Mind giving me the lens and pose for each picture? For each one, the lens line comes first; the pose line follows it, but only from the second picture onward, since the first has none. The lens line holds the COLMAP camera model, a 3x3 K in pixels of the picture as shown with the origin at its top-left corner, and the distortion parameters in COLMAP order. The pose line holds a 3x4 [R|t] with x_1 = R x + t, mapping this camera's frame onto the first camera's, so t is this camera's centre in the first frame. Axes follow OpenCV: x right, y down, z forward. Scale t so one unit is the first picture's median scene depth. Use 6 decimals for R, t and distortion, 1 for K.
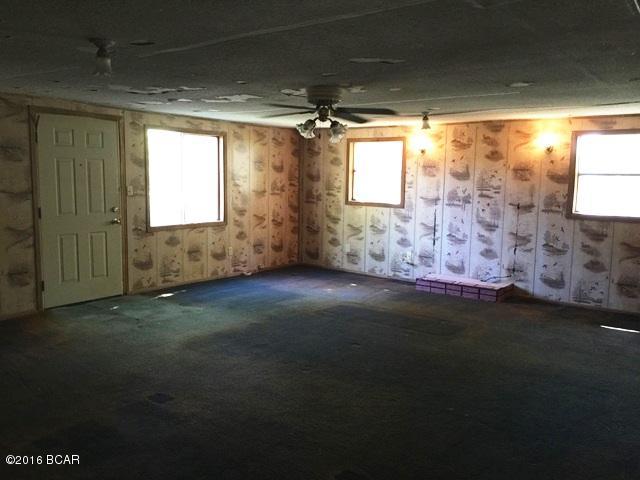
lens RADIAL K [[545.3, 0, 315.4], [0, 545.3, 238.9], [0, 0, 1]] dist [0.060571, -0.069988]
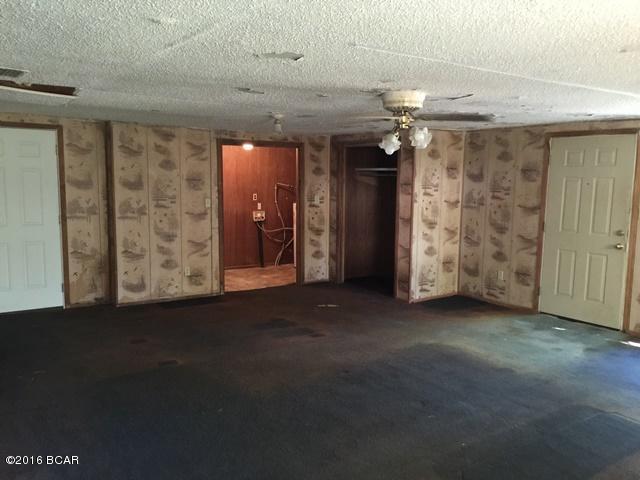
lens RADIAL K [[545.3, 0, 319.2], [0, 545.3, 244.0], [0, 0, 1]] dist [0.060571, -0.069988]
pose [[-0.288776, 0.090508, -0.953109, 0.596231], [-0.136787, 0.981408, 0.134640, -0.083985], [0.947575, 0.169254, -0.271027, 0.730380]]
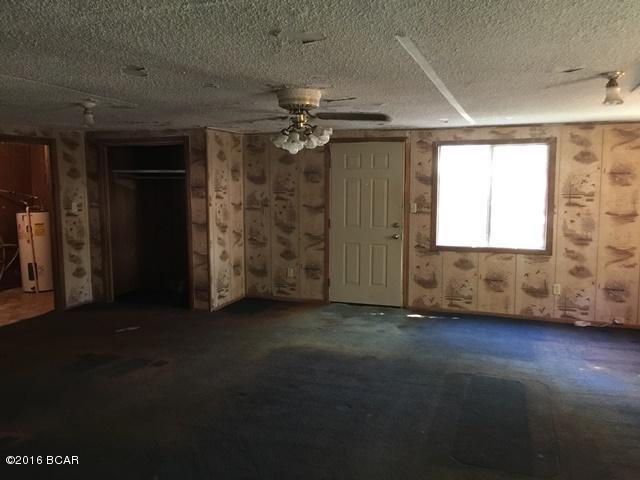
lens RADIAL K [[545.3, 0, 315.9], [0, 545.3, 239.7], [0, 0, 1]] dist [0.060571, -0.069988]
pose [[0.313415, 0.075240, -0.946631, 0.549302], [-0.109912, 0.993031, 0.042538, -0.050123], [0.943234, 0.090714, 0.319500, 0.485047]]
